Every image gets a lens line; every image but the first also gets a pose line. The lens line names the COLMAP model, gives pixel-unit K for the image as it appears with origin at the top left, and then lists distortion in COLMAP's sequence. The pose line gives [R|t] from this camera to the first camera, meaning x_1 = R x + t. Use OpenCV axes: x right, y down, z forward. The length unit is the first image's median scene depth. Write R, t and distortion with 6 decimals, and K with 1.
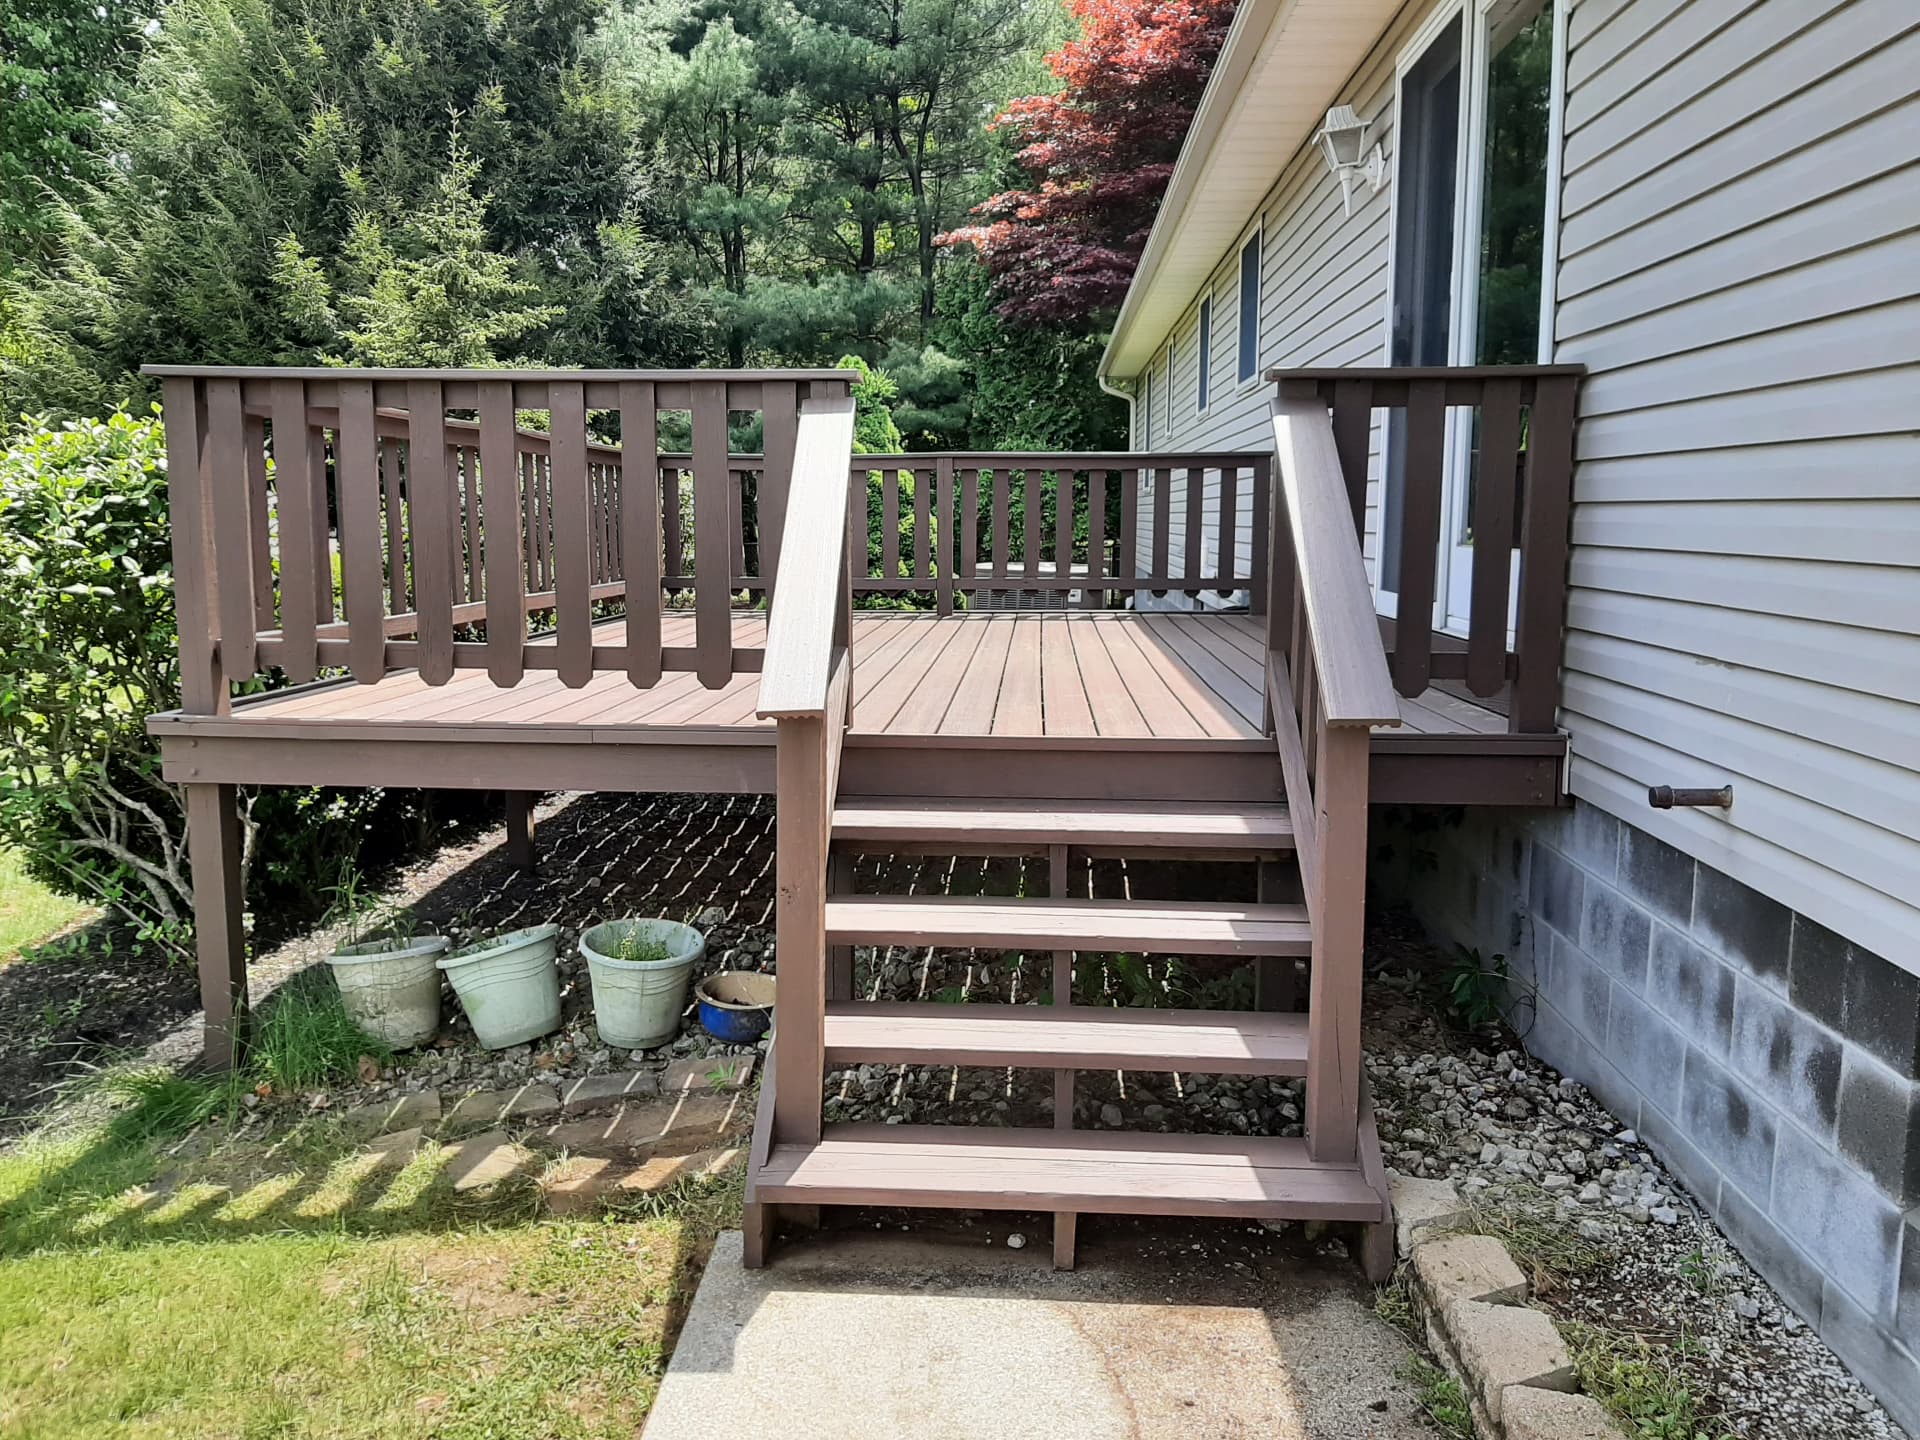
lens RADIAL K [[1523.6, 0, 960.0], [0, 1523.6, 720.0], [0, 0, 1]] dist [0.010439, -0.079331]
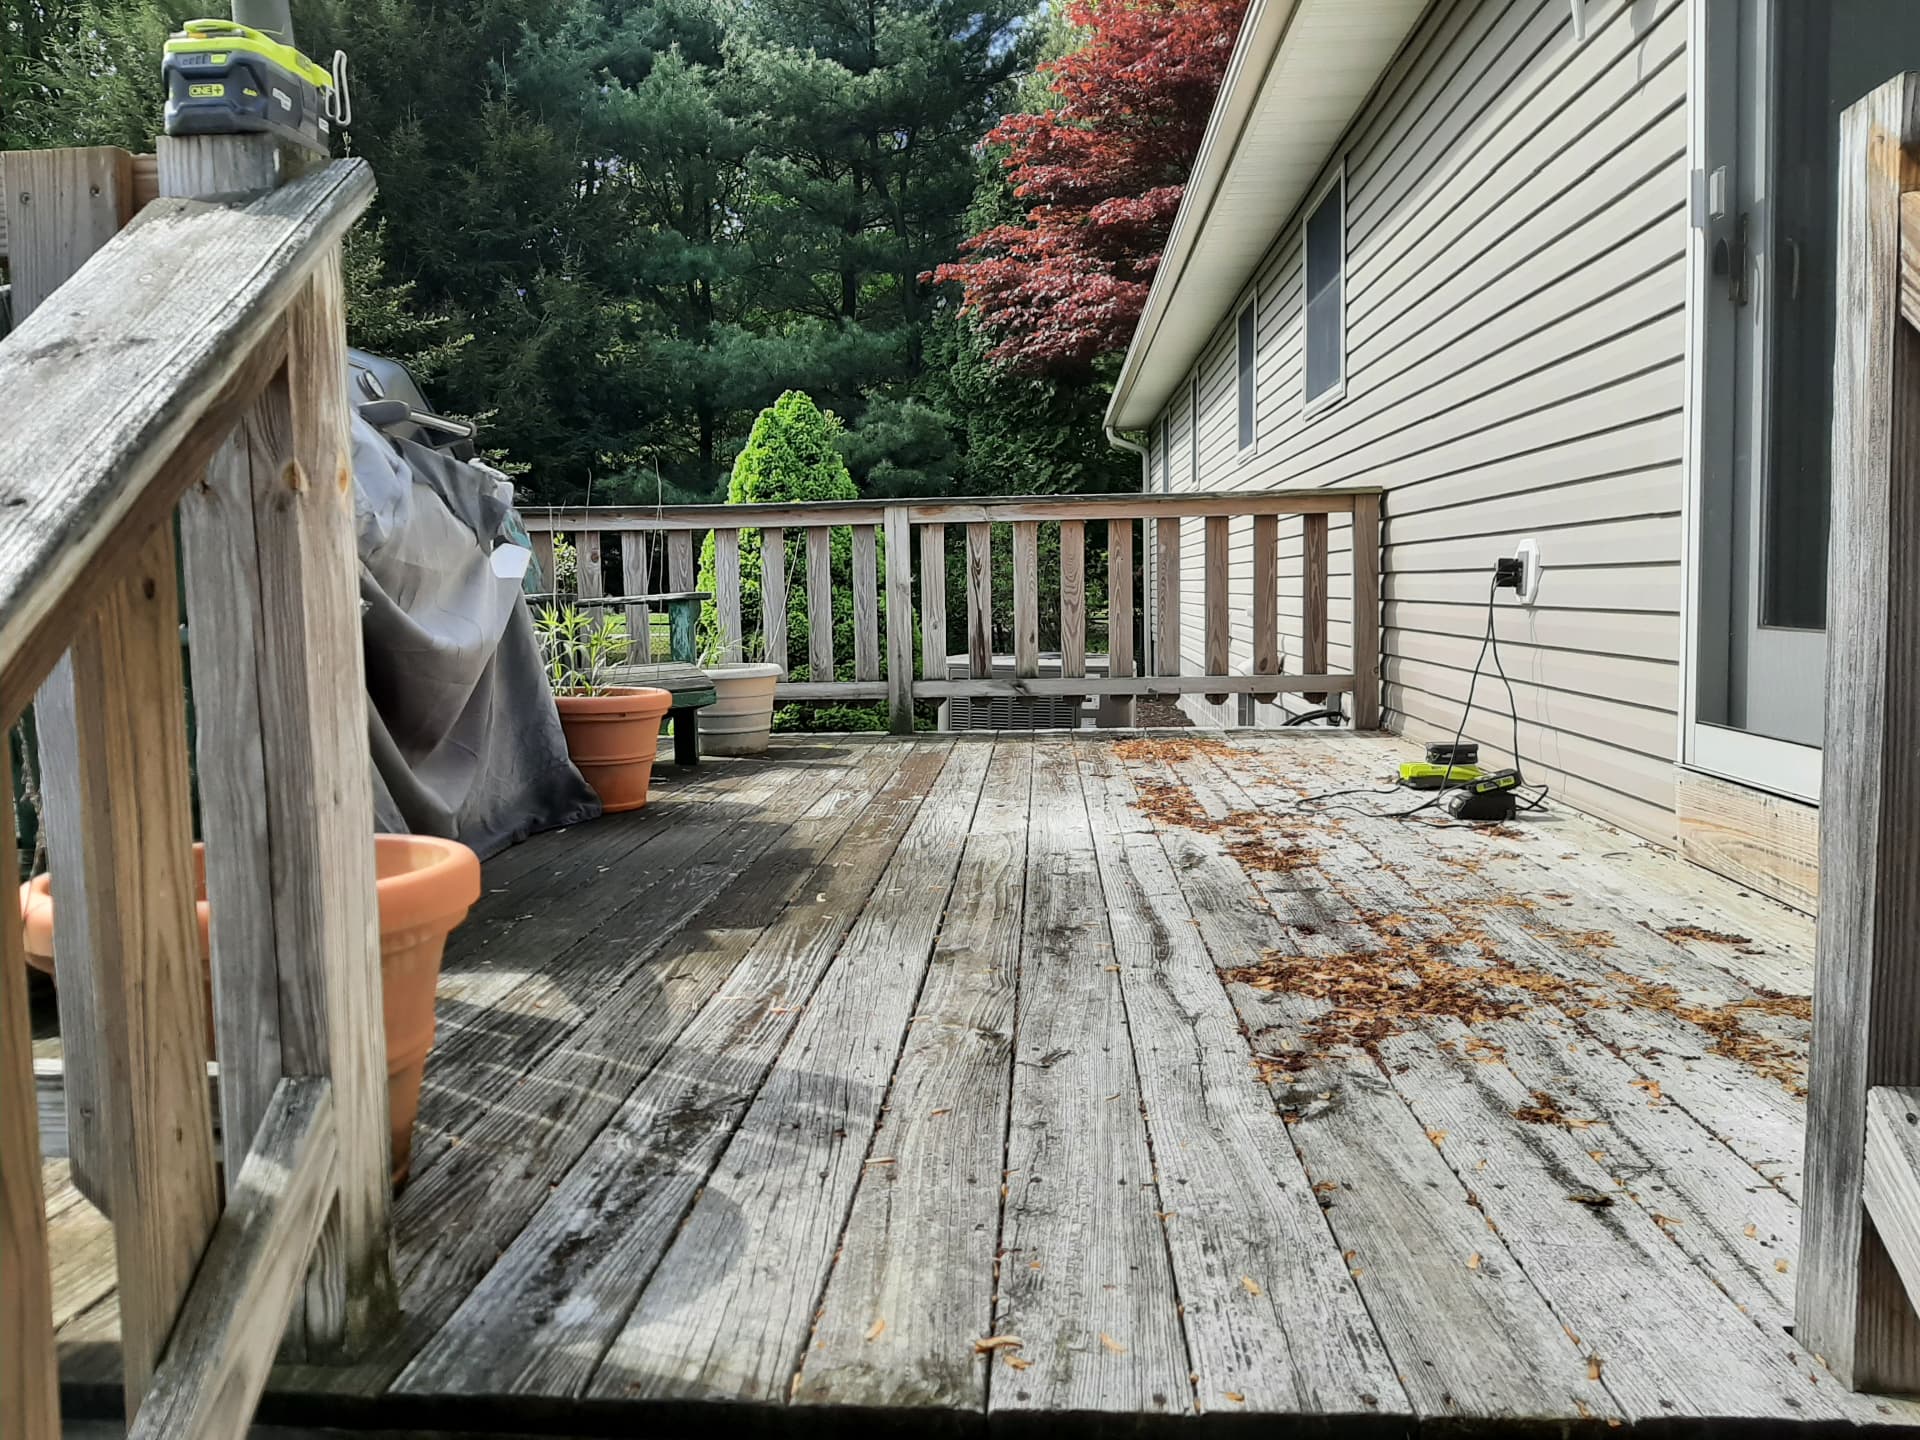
lens RADIAL K [[1523.6, 0, 960.0], [0, 1523.6, 720.0], [0, 0, 1]] dist [0.010439, -0.079331]
pose [[0.999788, -0.020055, -0.004561, 0.008420], [0.019821, 0.998714, -0.046662, -0.019299], [0.005491, 0.046562, 0.998900, 0.140973]]
